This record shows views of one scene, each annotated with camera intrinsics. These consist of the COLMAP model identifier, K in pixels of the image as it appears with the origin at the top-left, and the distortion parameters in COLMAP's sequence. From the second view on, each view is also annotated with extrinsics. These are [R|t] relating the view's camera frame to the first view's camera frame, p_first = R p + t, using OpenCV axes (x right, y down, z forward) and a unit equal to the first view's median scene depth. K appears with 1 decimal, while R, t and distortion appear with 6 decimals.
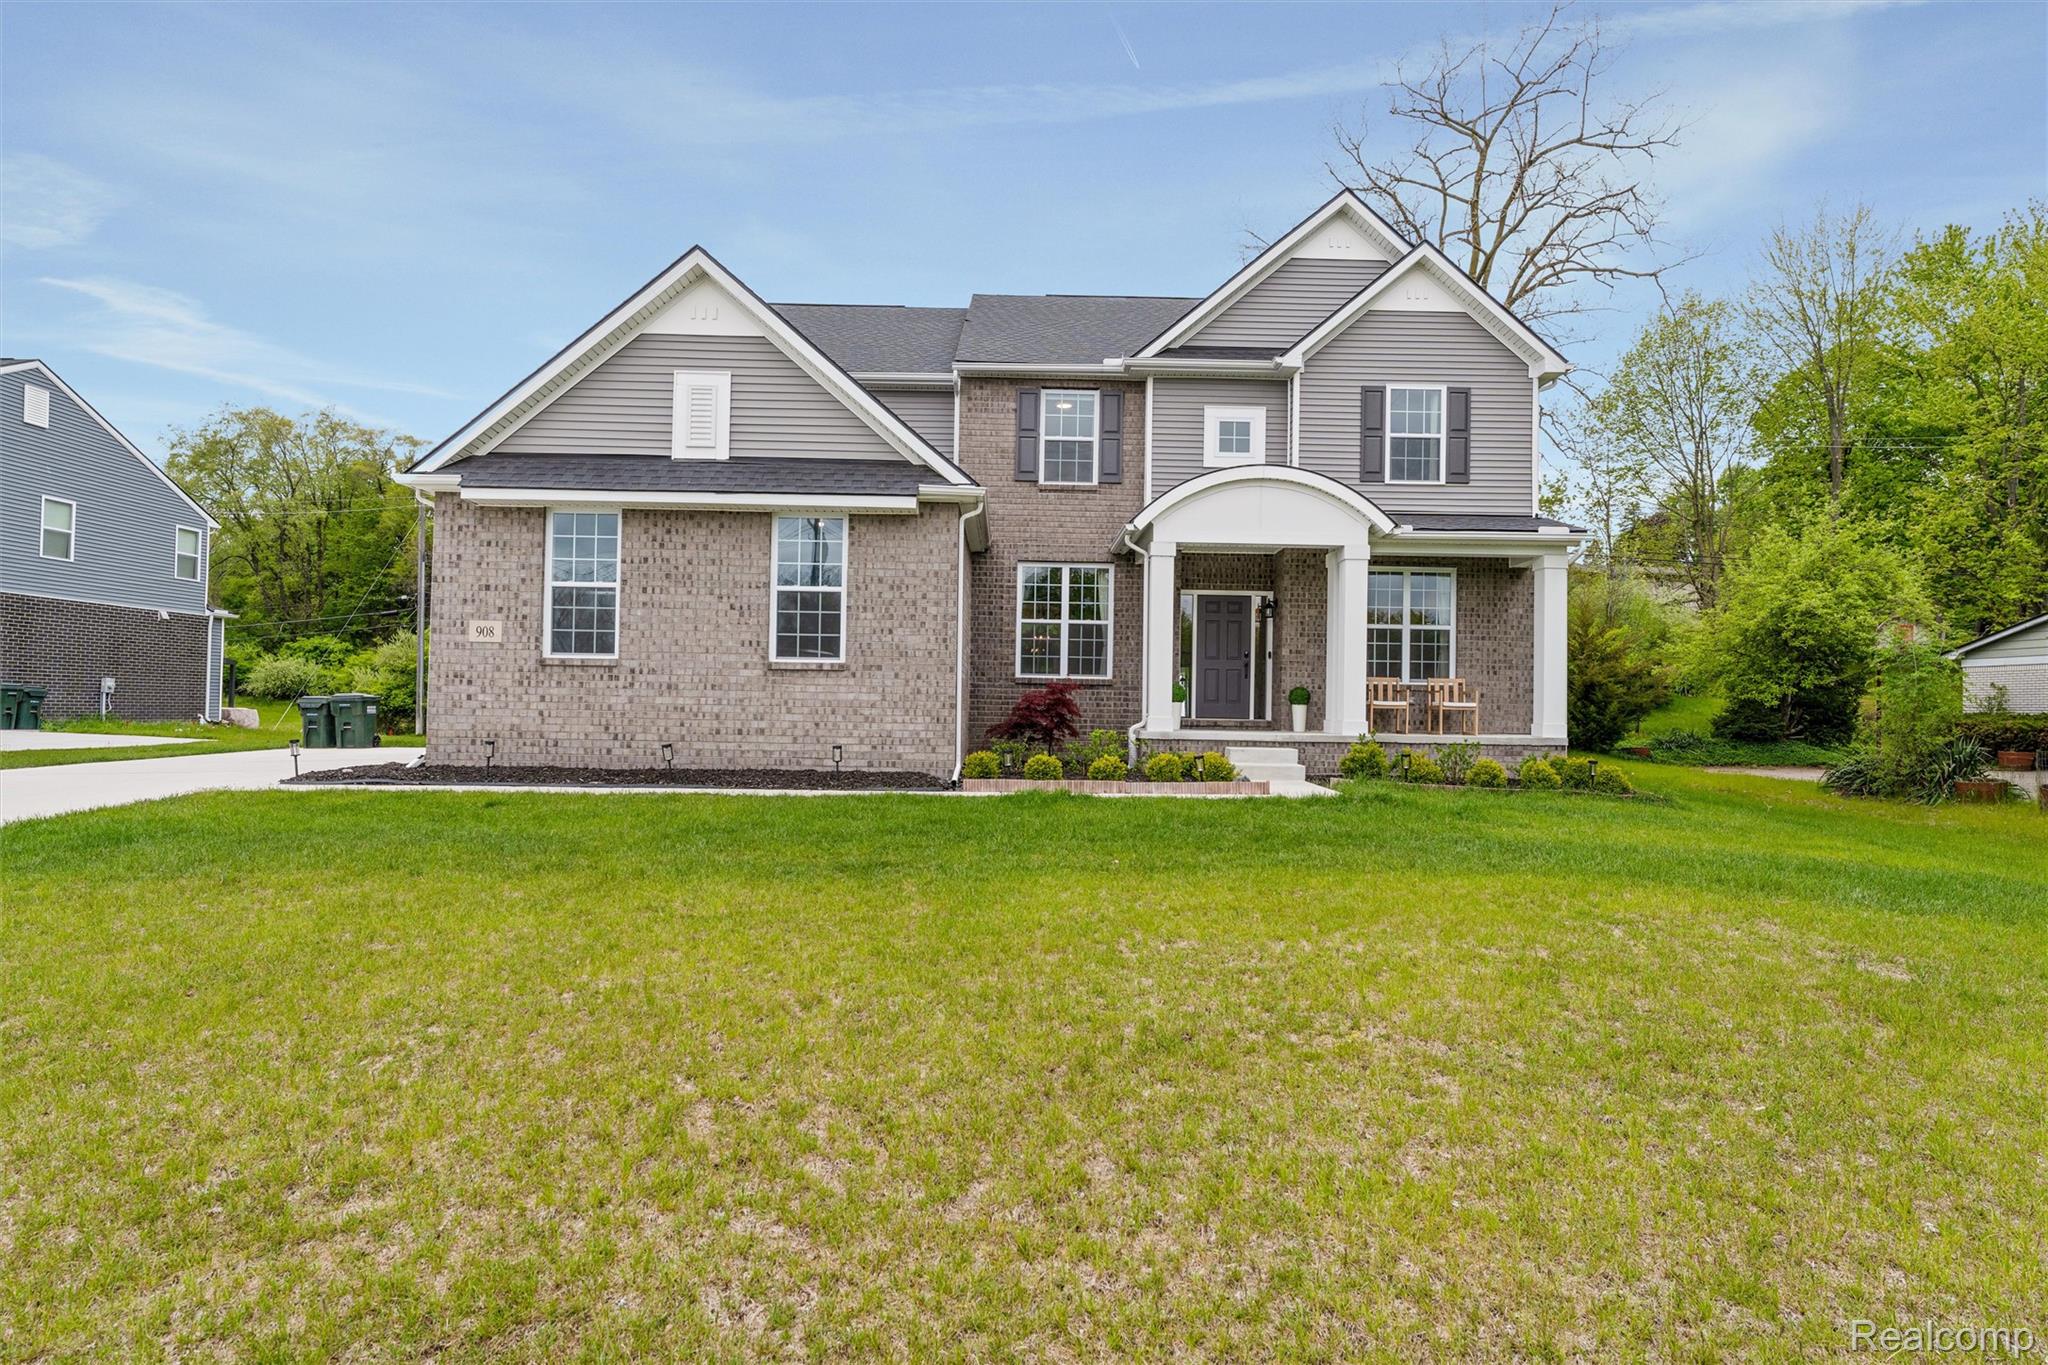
lens RADIAL K [[997.9, 0, 1023.9], [0, 997.9, 675.9], [0, 0, 1]] dist [0.001472, 0.000301]
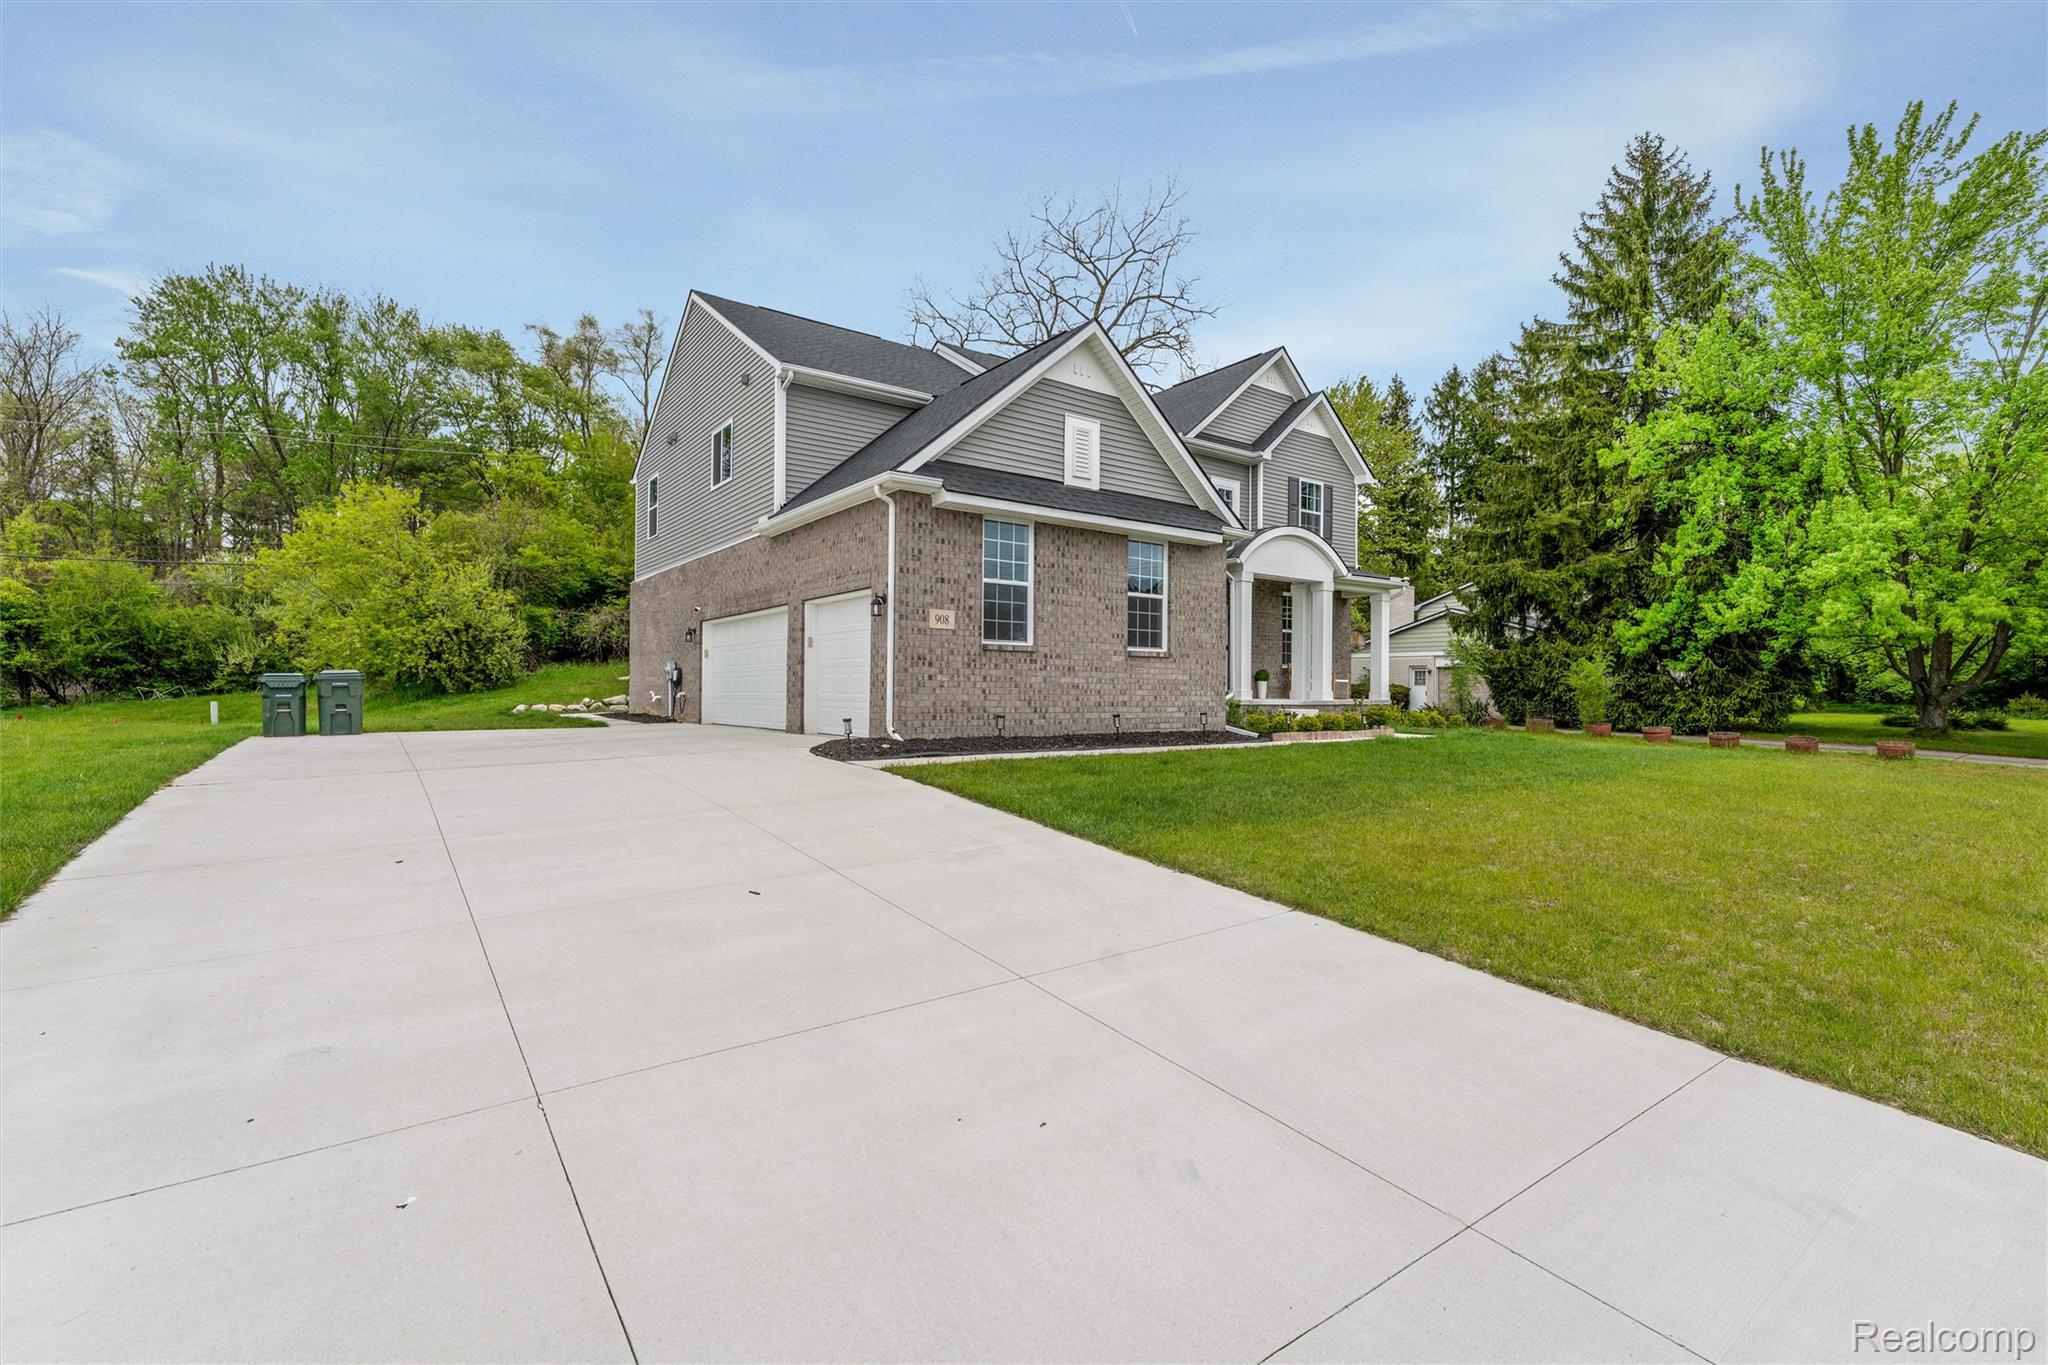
lens RADIAL K [[878.6, 0, 979.8], [0, 878.6, 672.2], [0, 0, 1]] dist [0.000988, -0.001972]
pose [[0.836161, 0.002443, 0.548479, -1.047083], [-0.013299, 0.999786, 0.015820, -0.000930], [-0.548323, -0.020522, 0.836015, 0.143753]]
